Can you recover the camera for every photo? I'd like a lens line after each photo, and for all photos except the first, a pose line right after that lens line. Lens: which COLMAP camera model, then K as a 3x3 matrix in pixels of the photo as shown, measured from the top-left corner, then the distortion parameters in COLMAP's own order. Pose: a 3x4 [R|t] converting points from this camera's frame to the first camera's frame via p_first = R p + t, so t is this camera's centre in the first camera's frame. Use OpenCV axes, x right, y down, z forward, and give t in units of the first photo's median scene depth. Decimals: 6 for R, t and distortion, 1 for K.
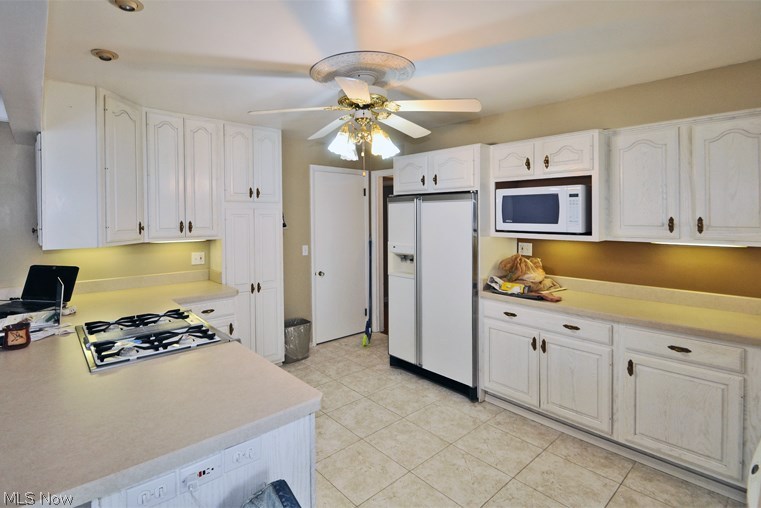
lens RADIAL K [[373.7, 0, 397.9], [0, 373.7, 218.1], [0, 0, 1]] dist [0.004874, -0.003899]
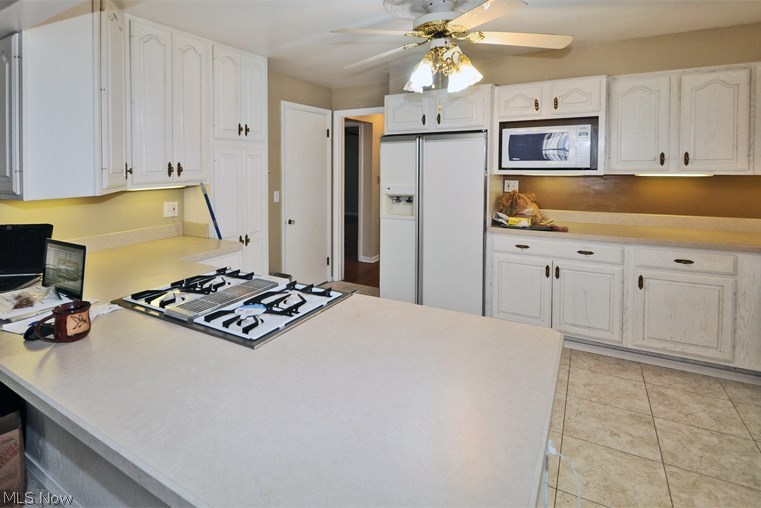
lens RADIAL K [[373.7, 0, 384.5], [0, 373.7, 170.0], [0, 0, 1]] dist [0.004874, -0.003899]
pose [[0.956312, -0.016610, 0.291875, -0.401993], [0.013251, 0.999821, 0.013481, 0.021959], [-0.292047, -0.009025, 0.956361, 0.107481]]
